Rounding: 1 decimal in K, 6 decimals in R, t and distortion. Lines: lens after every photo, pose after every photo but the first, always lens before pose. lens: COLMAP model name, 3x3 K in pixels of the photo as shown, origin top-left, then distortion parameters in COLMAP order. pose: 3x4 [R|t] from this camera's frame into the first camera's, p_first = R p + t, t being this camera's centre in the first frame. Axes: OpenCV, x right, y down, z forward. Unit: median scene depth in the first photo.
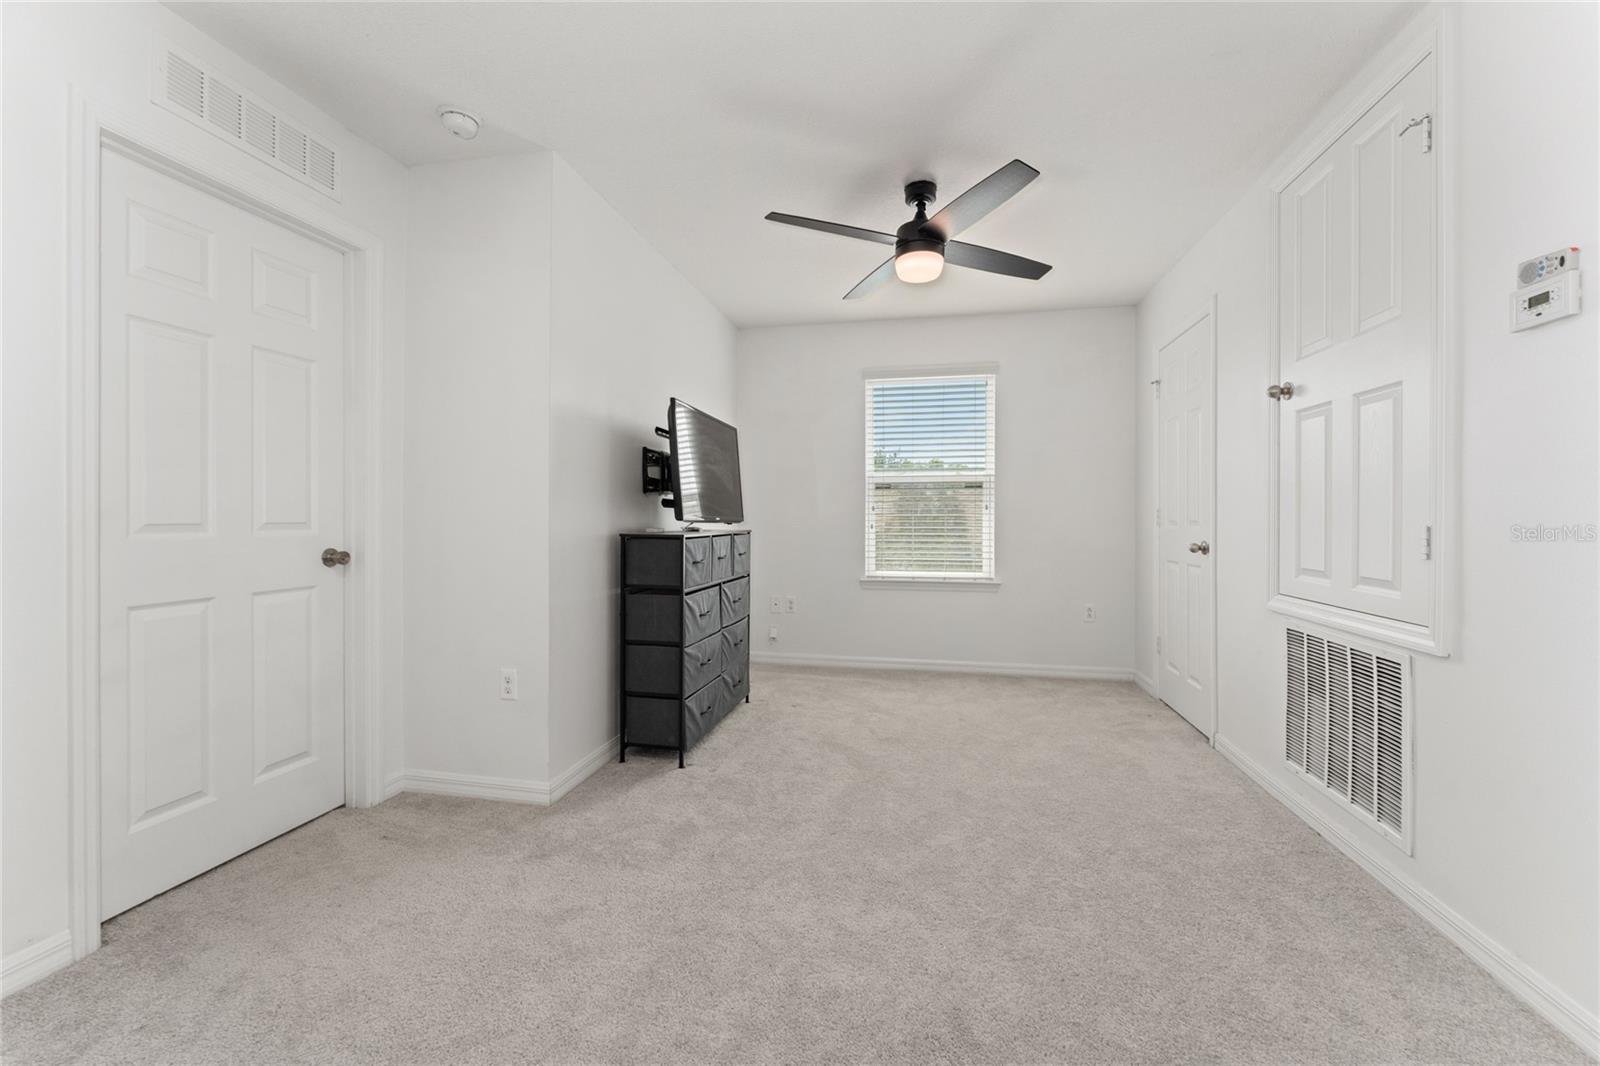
lens RADIAL K [[645.3, 0, 802.2], [0, 645.3, 517.9], [0, 0, 1]] dist [0.001895, -0.000017]
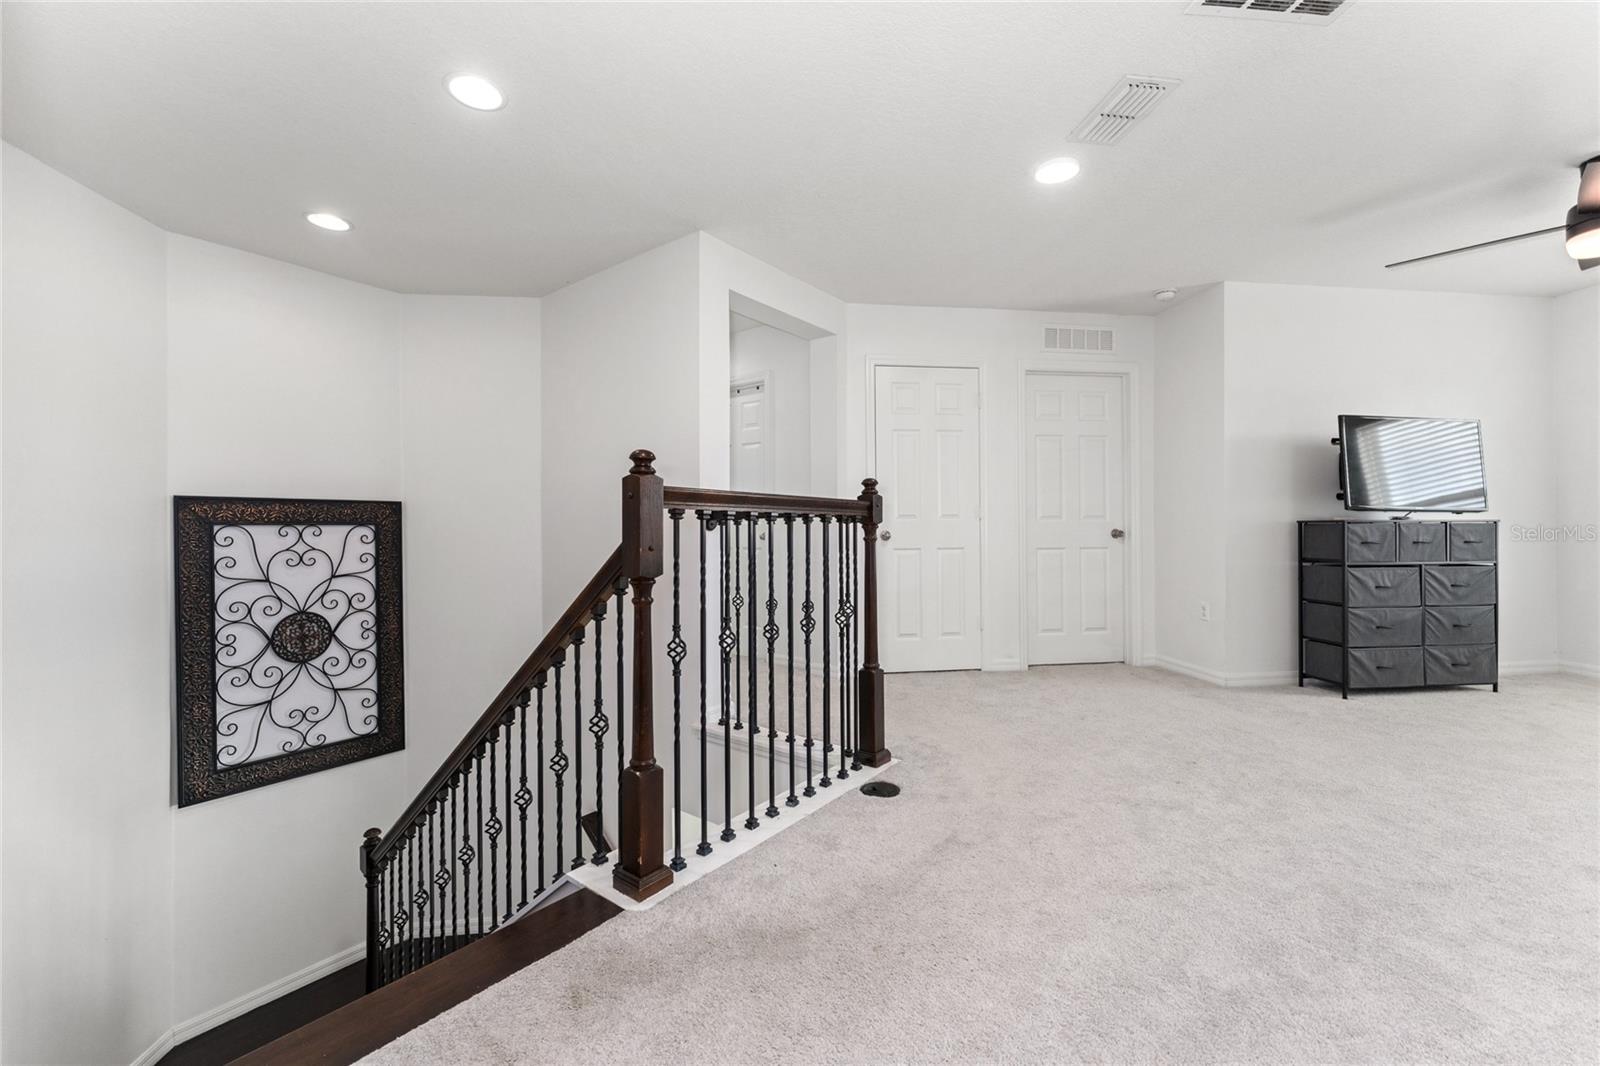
lens RADIAL K [[645.3, 0, 803.1], [0, 645.3, 531.4], [0, 0, 1]] dist [0.001895, -0.000017]
pose [[0.317642, -0.006247, -0.948190, 0.784308], [0.002770, 0.999980, -0.005661, 0.059095], [0.948207, -0.000829, 0.317653, -0.499595]]
